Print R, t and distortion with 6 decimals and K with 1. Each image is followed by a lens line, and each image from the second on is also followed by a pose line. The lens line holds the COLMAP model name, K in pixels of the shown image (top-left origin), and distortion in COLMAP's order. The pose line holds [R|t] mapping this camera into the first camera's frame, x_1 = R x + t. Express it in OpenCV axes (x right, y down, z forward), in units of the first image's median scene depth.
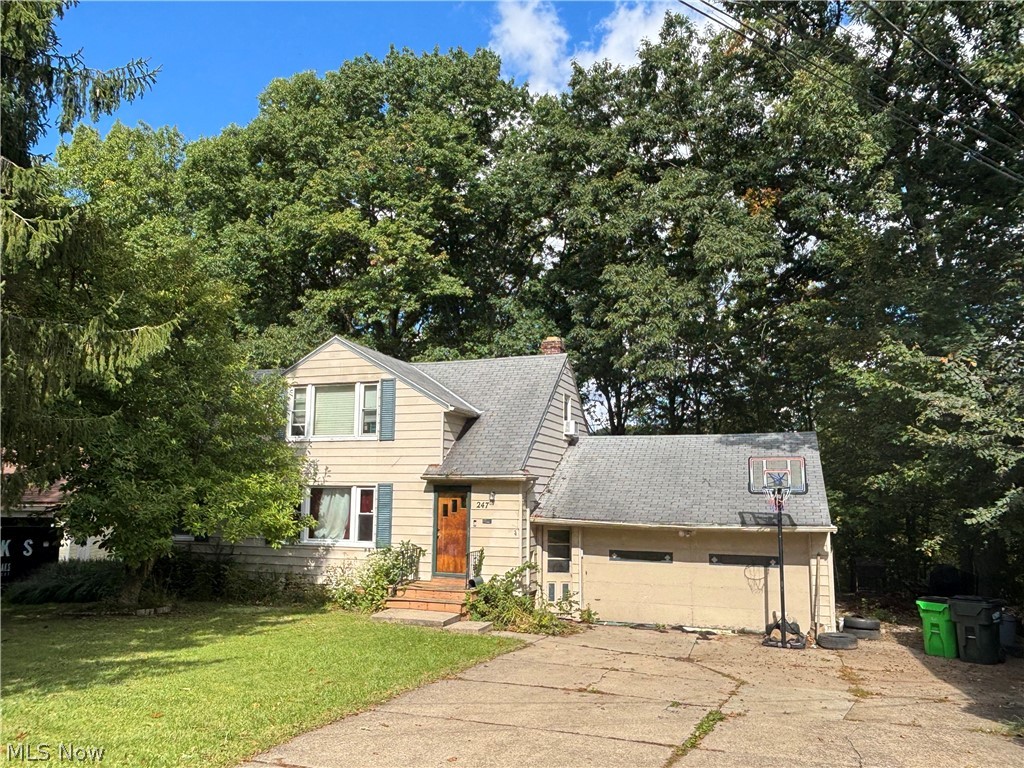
lens RADIAL K [[748.1, 0, 509.7], [0, 748.1, 386.5], [0, 0, 1]] dist [-0.003014, -0.000258]
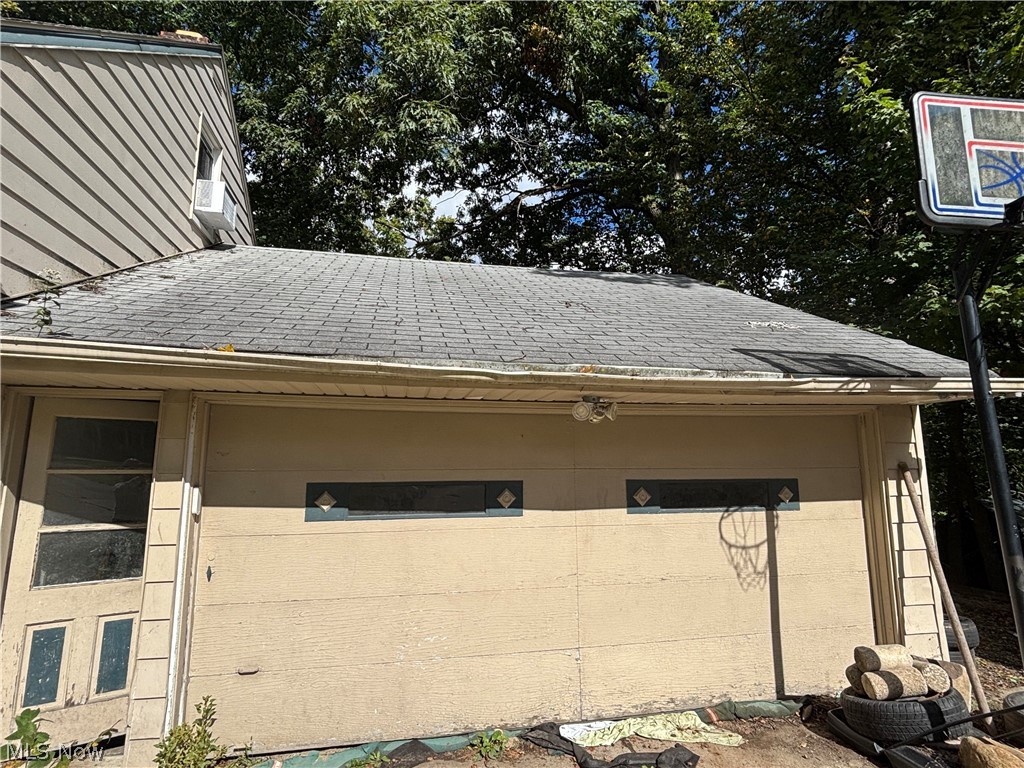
lens RADIAL K [[515.2, 0, 506.6], [0, 515.2, 379.3], [0, 0, 1]] dist [0.001659, -0.000369]
pose [[0.855306, 0.066022, 0.513900, 0.100042], [-0.059131, 0.997806, -0.029777, 0.189222], [-0.514738, -0.004919, 0.857333, 0.832244]]
